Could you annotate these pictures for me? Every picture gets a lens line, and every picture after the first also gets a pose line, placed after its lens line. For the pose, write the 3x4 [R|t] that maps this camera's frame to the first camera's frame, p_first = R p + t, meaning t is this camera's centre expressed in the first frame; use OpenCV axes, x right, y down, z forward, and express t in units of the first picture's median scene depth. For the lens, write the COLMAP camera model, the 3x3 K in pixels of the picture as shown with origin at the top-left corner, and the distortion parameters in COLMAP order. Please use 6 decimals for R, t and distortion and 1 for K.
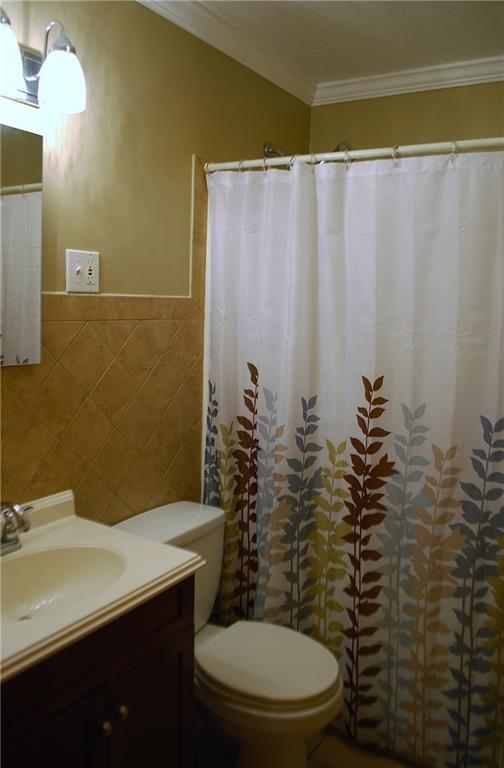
lens RADIAL K [[646.8, 0, 252.0], [0, 646.8, 384.0], [0, 0, 1]] dist [-0.005285, -0.007259]
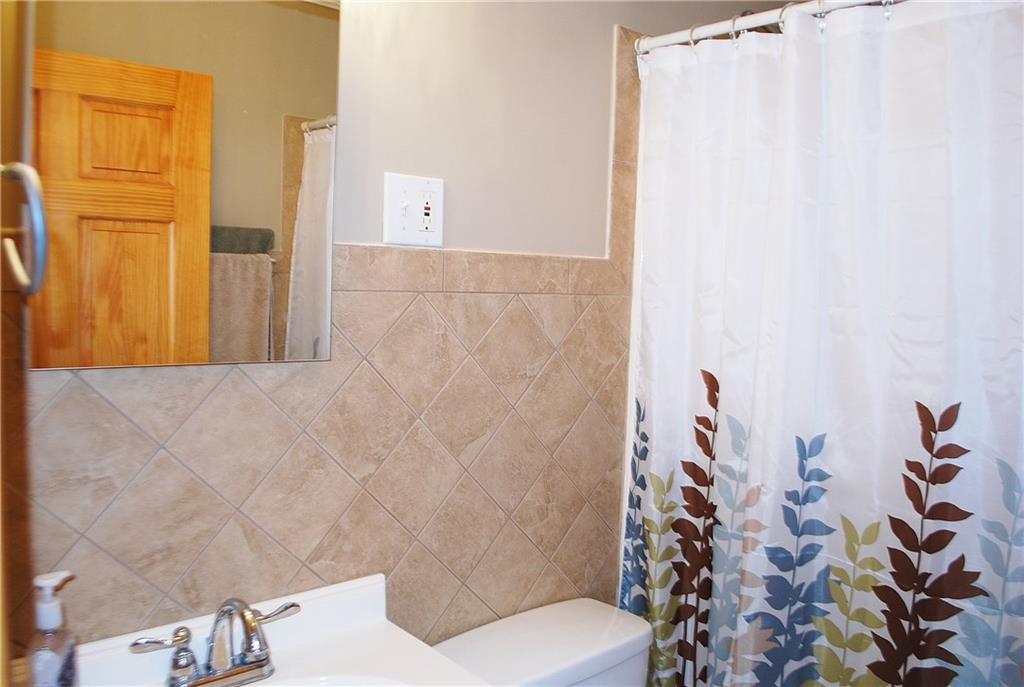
lens RADIAL K [[800.9, 0, 511.3], [0, 800.9, 354.6], [0, 0, 1]] dist [-0.073141, 0.007962]
pose [[0.958643, 0.023776, -0.283616, 0.032966], [-0.038048, 0.998266, -0.044917, -0.008769], [0.282056, 0.053851, 0.957886, 0.276074]]
